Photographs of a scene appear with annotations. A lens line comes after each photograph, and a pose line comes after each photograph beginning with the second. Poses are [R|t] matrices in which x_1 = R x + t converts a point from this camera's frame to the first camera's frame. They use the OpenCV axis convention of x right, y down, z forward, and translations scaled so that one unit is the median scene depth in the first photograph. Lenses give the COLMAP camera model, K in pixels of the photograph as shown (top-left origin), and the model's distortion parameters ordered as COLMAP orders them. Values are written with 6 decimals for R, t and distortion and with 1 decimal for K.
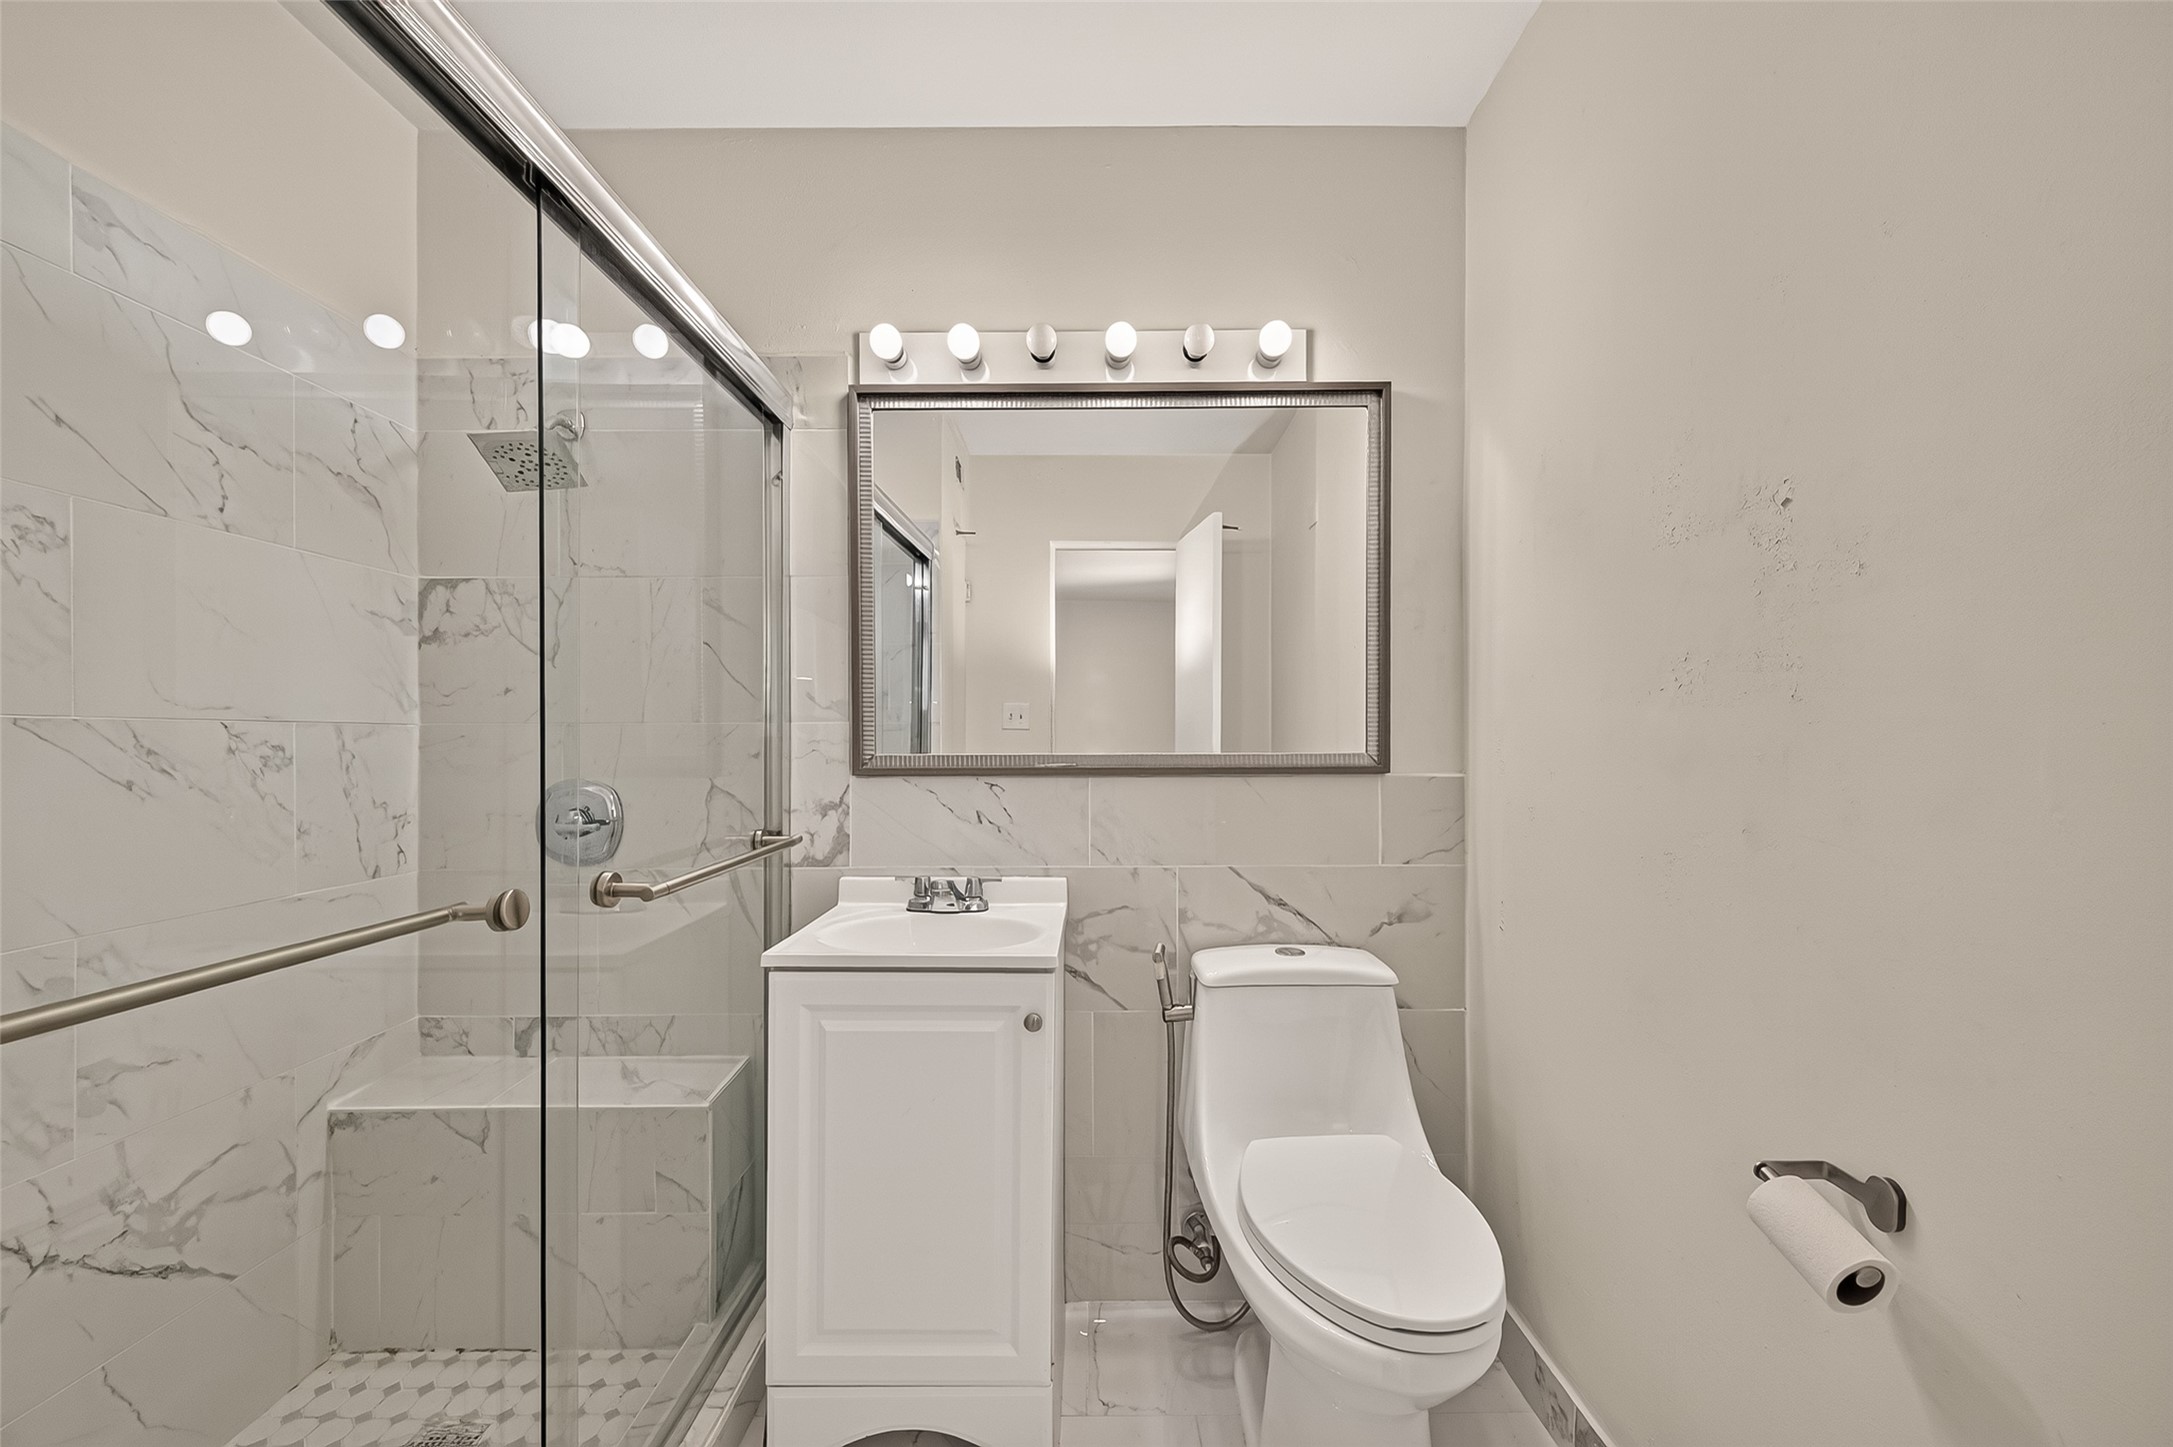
lens RADIAL K [[841.2, 0, 1091.9], [0, 841.2, 739.9], [0, 0, 1]] dist [0.003523, -0.001336]
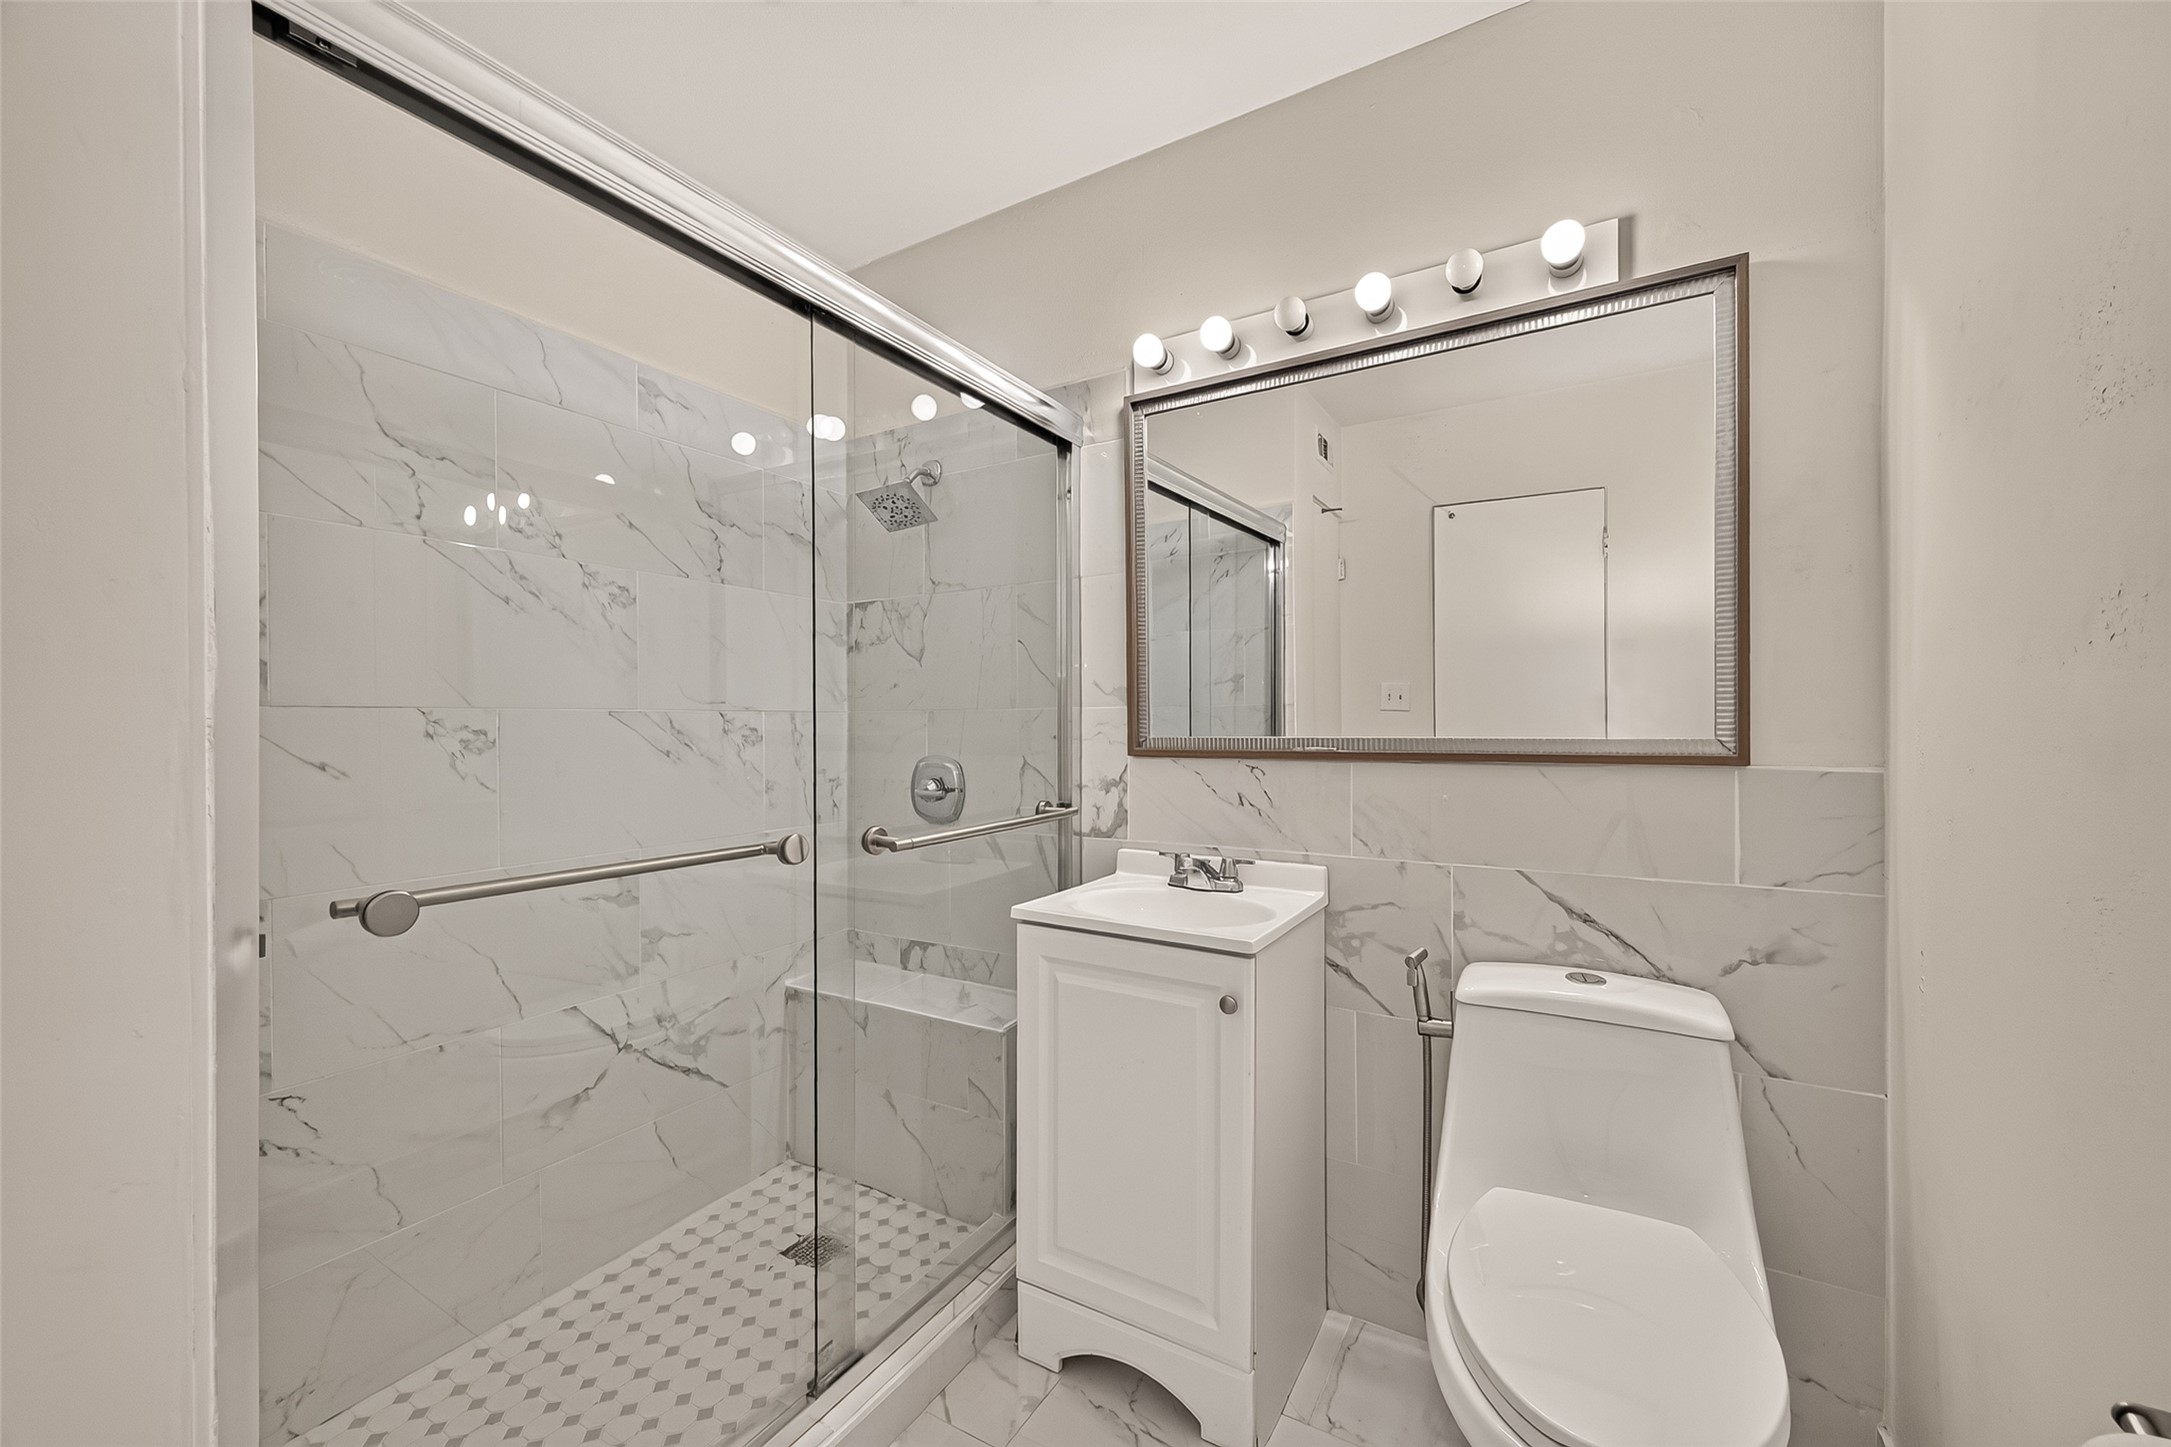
lens RADIAL K [[840.4, 0, 1096.8], [0, 840.4, 723.2], [0, 0, 1]] dist [0.003523, -0.001336]
pose [[0.862719, -0.001655, -0.505681, 0.232963], [0.002399, 0.999997, 0.000820, -0.000946], [0.505678, -0.001921, 0.862720, 0.042800]]
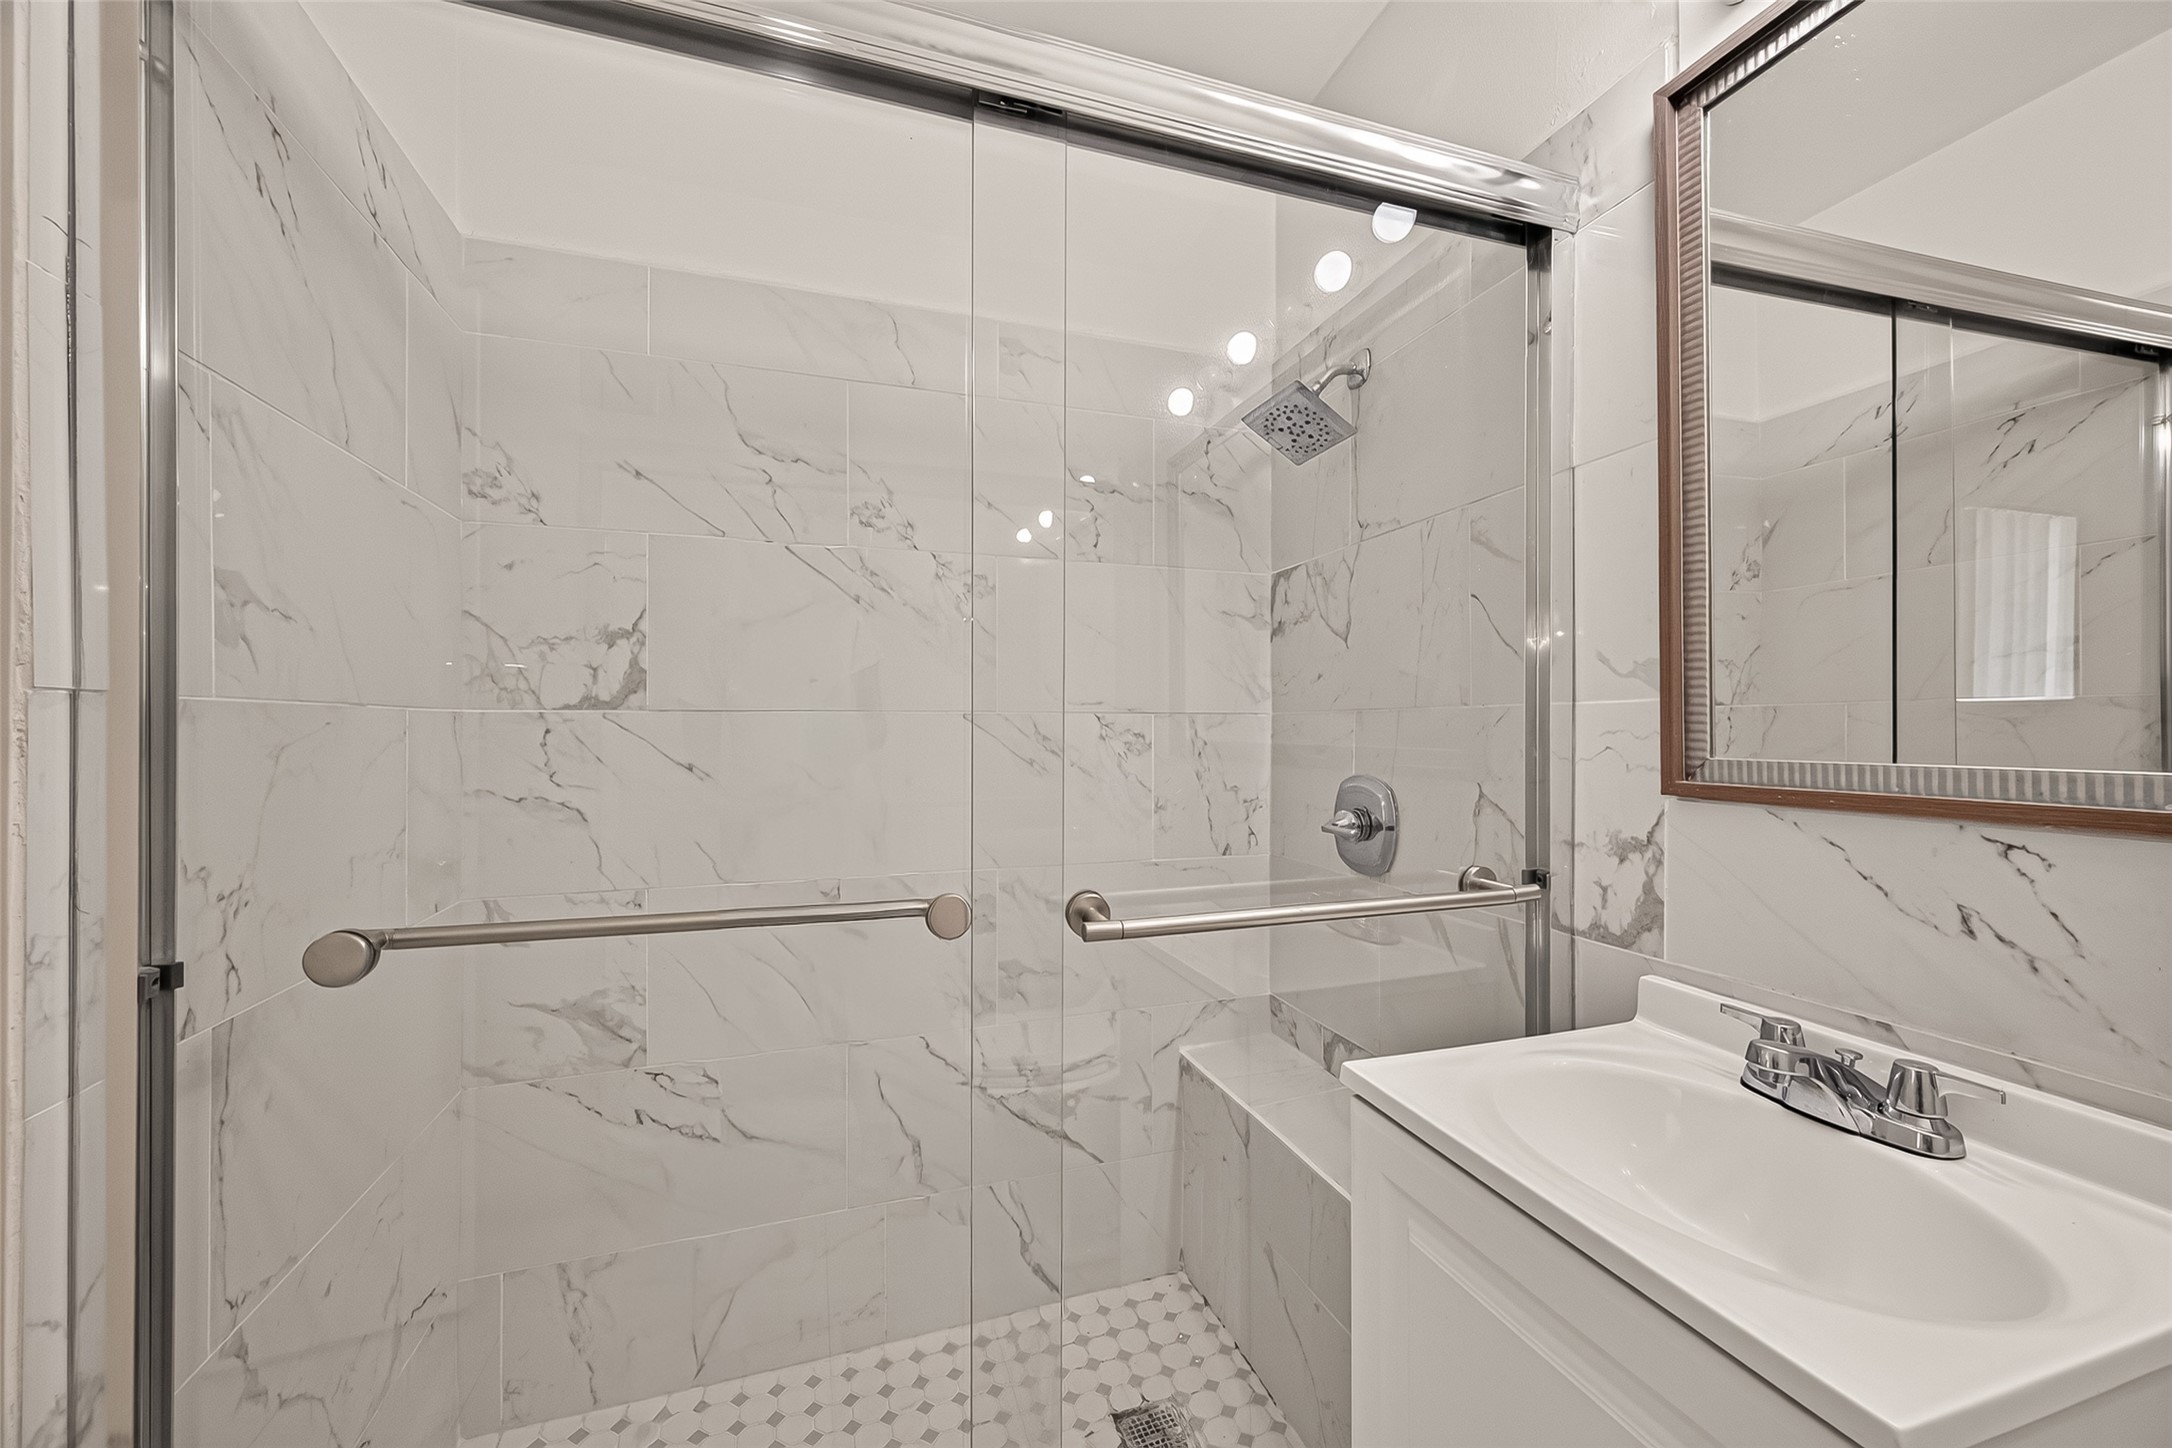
lens RADIAL K [[840.8, 0, 1096.7], [0, 840.8, 725.4], [0, 0, 1]] dist [0.003523, -0.001336]
pose [[0.315051, -0.000983, -0.949074, 0.125123], [-0.001513, 0.999998, -0.001538, -0.002363], [0.949074, 0.001921, 0.315049, 0.479675]]
